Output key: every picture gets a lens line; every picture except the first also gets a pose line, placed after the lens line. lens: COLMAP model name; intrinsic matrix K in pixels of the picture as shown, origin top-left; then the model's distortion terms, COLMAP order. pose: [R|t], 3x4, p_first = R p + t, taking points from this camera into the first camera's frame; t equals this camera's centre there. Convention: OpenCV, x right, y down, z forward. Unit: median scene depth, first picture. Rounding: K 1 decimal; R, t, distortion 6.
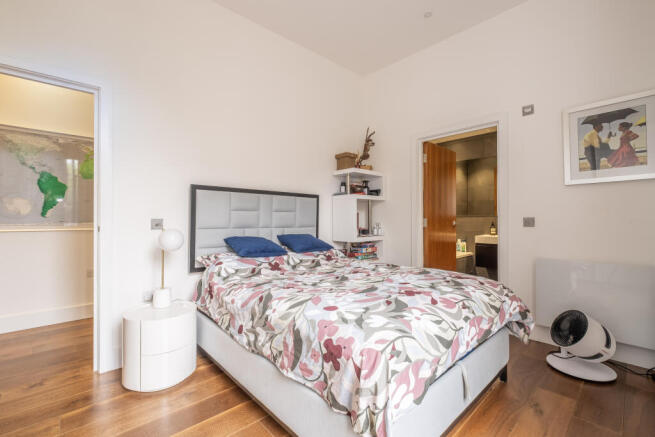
lens RADIAL K [[294.7, 0, 331.0], [0, 294.7, 216.1], [0, 0, 1]] dist [-0.003320, 0.002069]
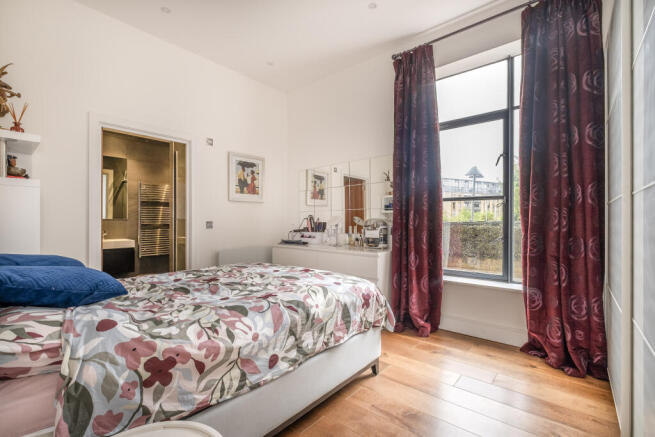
lens RADIAL K [[294.7, 0, 329.0], [0, 294.7, 222.3], [0, 0, 1]] dist [-0.003320, 0.002069]
pose [[-0.129089, 0.003476, 0.991627, -0.881810], [-0.008365, 0.999954, -0.004595, 0.011220], [-0.991598, -0.008888, -0.129054, 0.758287]]
